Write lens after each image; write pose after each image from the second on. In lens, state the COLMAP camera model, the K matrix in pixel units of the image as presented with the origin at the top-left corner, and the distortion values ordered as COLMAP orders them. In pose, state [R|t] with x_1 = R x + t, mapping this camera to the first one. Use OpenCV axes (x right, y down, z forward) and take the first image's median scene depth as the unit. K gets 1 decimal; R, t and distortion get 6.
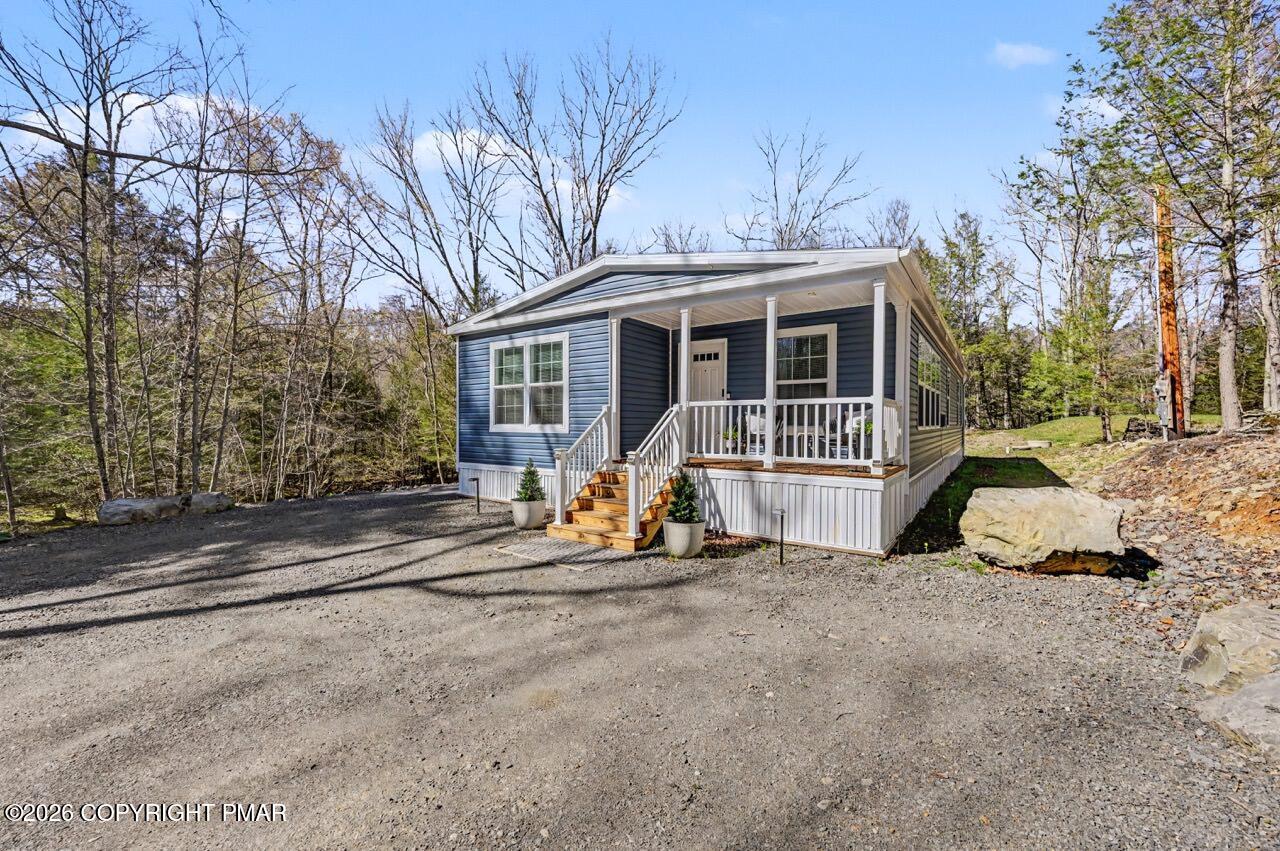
lens RADIAL K [[502.6, 0, 643.8], [0, 502.6, 423.4], [0, 0, 1]] dist [-0.001577, -0.000120]
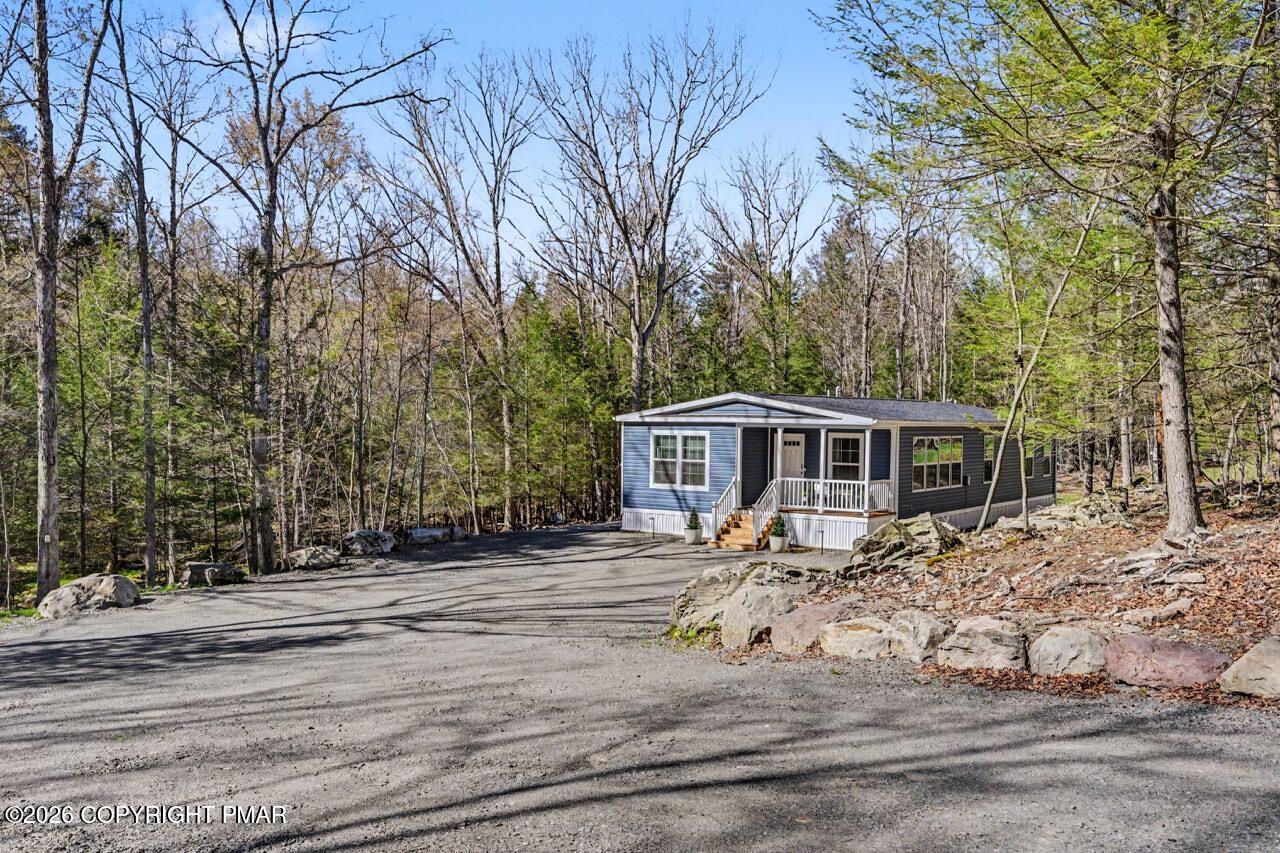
lens RADIAL K [[1087.8, 0, 640.0], [0, 1087.8, 426.5], [0, 0, 1]] dist [-0.001428, 0.000424]
pose [[0.999546, 0.009793, -0.028511, -0.295473], [-0.009753, 0.999951, 0.001531, -0.213083], [0.028525, -0.001252, 0.999592, -2.799589]]
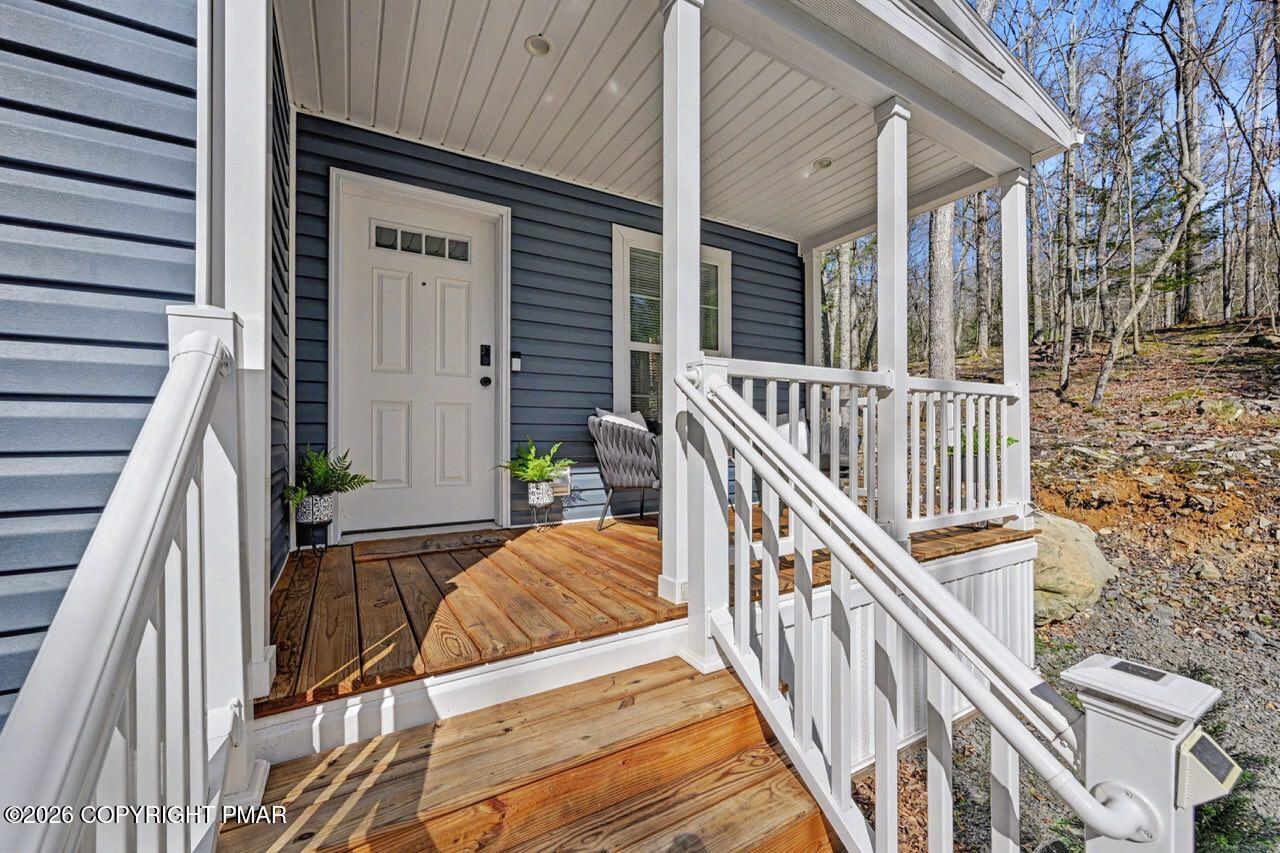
lens RADIAL K [[502.6, 0, 643.8], [0, 502.6, 424.4], [0, 0, 1]] dist [-0.001577, -0.000120]
pose [[0.416707, 0.003708, 0.909034, -0.141400], [0.006730, 0.999952, -0.007163, -0.007862], [-0.909016, 0.009103, 0.416661, 0.829818]]
